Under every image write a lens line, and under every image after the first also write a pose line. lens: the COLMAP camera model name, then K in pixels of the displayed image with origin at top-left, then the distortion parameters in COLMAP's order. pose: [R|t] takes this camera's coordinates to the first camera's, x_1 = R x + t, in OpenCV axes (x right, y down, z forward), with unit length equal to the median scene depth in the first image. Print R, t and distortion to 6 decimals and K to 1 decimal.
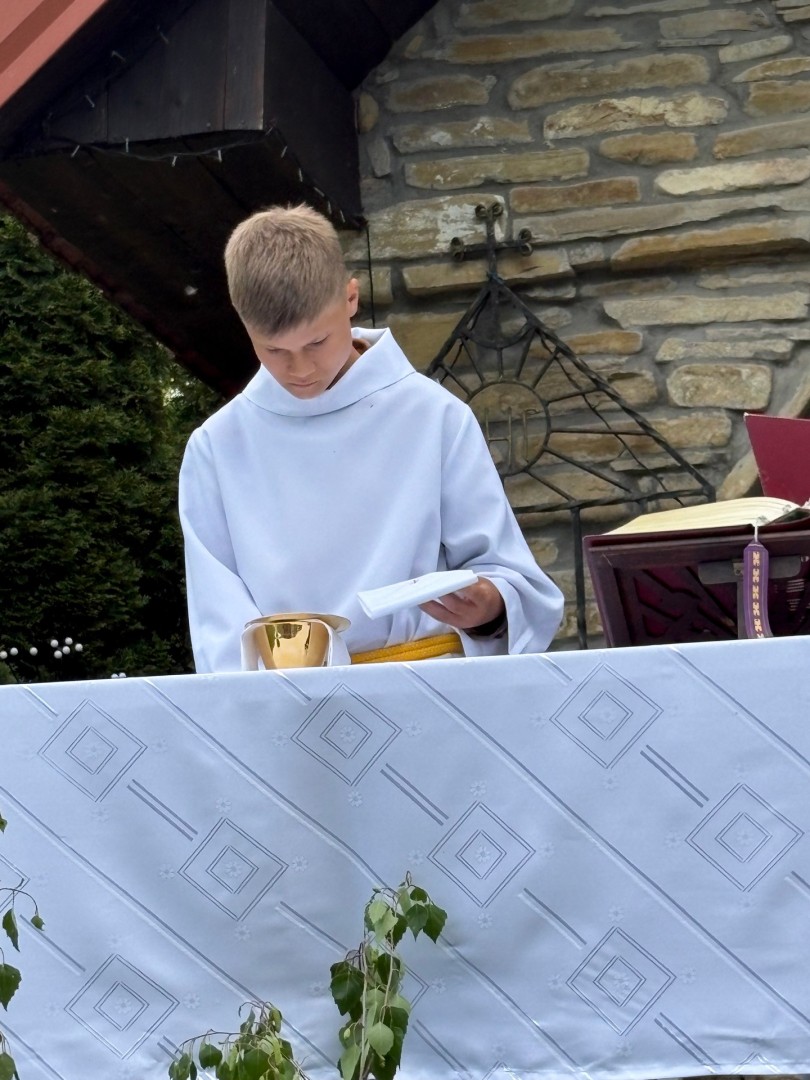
lens RADIAL K [[3948.0, 0, 403.4], [0, 3948.0, 542.5], [0, 0, 1]] dist [0.269364, 0.000000]
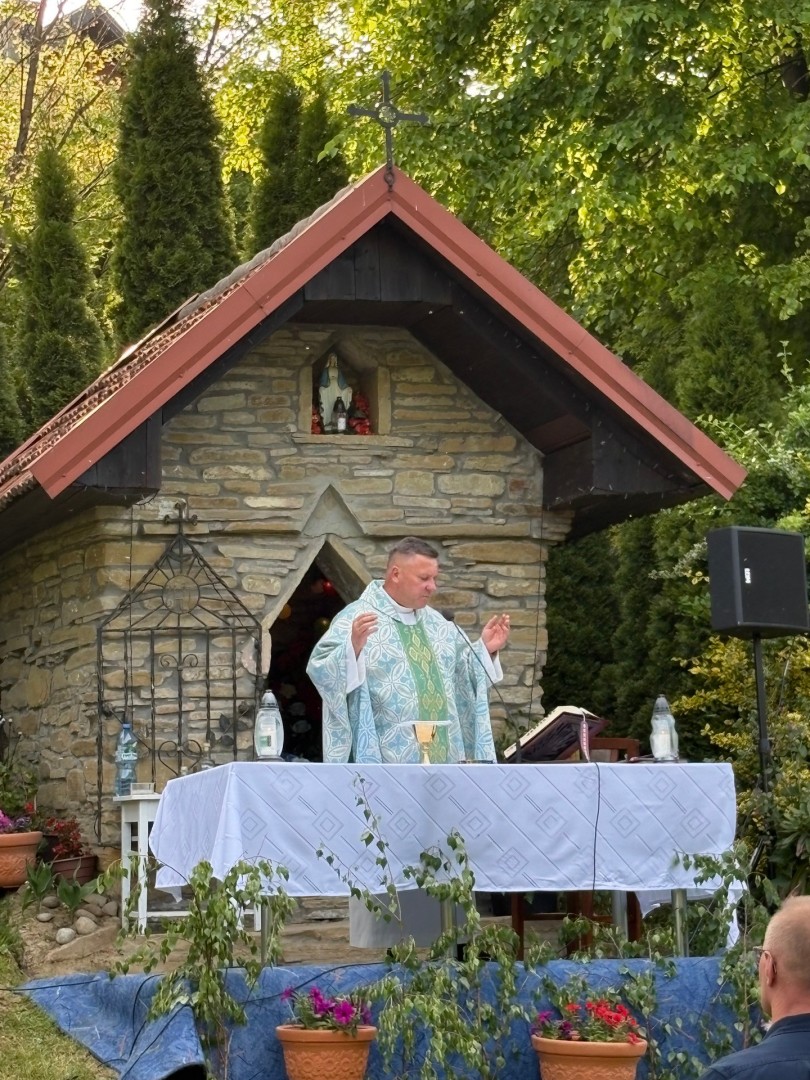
lens RADIAL K [[3255.1, 0, 405.3], [0, 3255.1, 543.1], [0, 0, 1]] dist [0.086389, 0.000000]
pose [[0.834670, 0.068881, 0.546426, -0.975901], [-0.116705, 0.991738, 0.053252, -0.186036], [-0.538243, -0.108219, 0.835813, -0.782402]]
